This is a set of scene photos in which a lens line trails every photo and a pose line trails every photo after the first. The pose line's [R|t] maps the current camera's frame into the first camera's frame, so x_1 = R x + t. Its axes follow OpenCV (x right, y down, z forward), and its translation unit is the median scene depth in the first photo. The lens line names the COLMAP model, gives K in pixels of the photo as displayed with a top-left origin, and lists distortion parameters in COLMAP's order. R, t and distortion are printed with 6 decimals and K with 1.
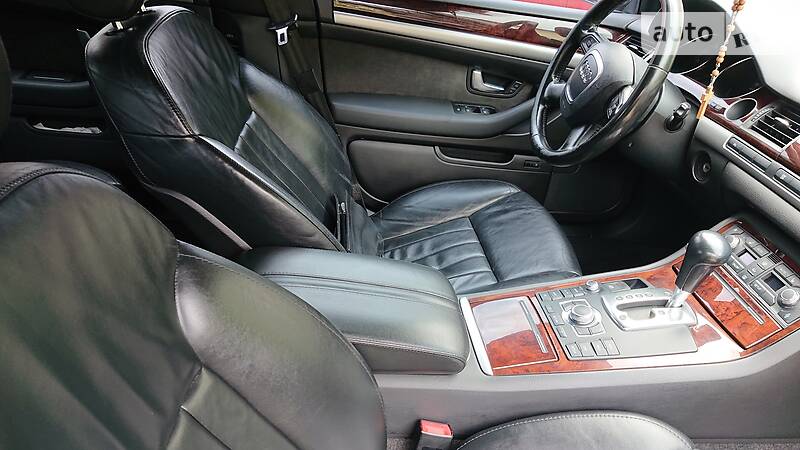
lens RADIAL K [[605.3, 0, 396.2], [0, 605.3, 228.5], [0, 0, 1]] dist [0.169400, -0.298894]
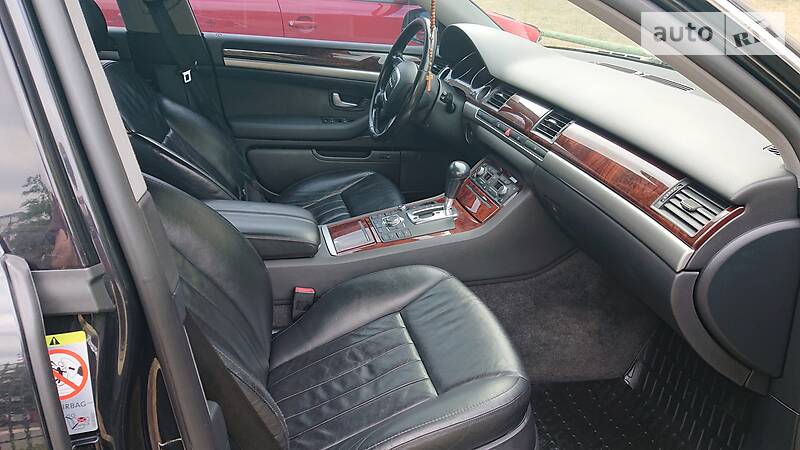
lens RADIAL K [[605.3, 0, 396.2], [0, 605.3, 228.5], [0, 0, 1]] dist [0.169400, -0.298894]
pose [[0.987611, -0.112177, 0.109734, 0.106969], [0.121848, 0.988835, -0.085786, 0.241747], [-0.098886, 0.098094, 0.990252, -0.474949]]
